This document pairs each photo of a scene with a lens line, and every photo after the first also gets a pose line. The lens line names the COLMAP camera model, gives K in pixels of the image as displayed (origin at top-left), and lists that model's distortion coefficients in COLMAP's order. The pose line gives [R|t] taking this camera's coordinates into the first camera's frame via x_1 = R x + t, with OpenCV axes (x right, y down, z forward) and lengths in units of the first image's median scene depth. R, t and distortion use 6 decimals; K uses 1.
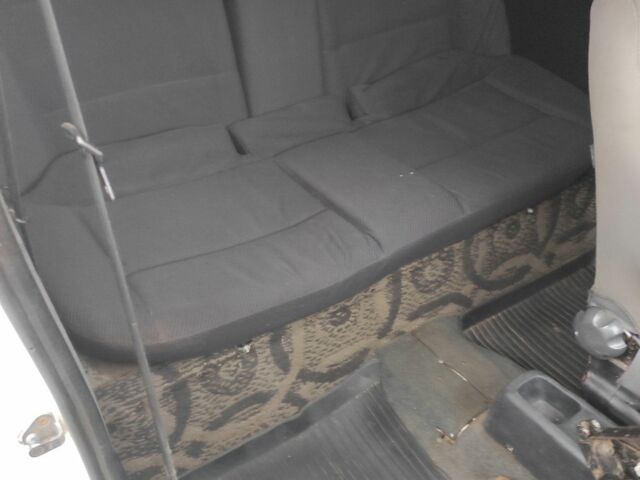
lens RADIAL K [[622.1, 0, 320.0], [0, 622.1, 240.0], [0, 0, 1]] dist [0.058136, -0.032874]
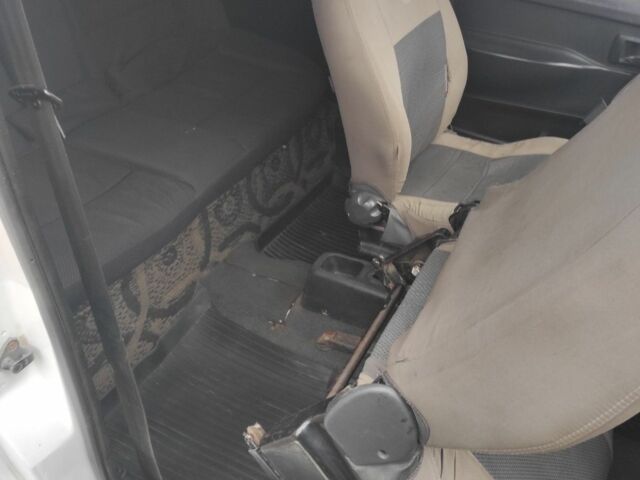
lens RADIAL K [[622.1, 0, 320.0], [0, 622.1, 240.0], [0, 0, 1]] dist [0.058136, -0.032874]
pose [[0.874376, -0.245180, 0.418753, -0.199615], [0.240092, 0.968521, 0.065746, 0.080208], [-0.421691, 0.043052, 0.905717, -0.186176]]
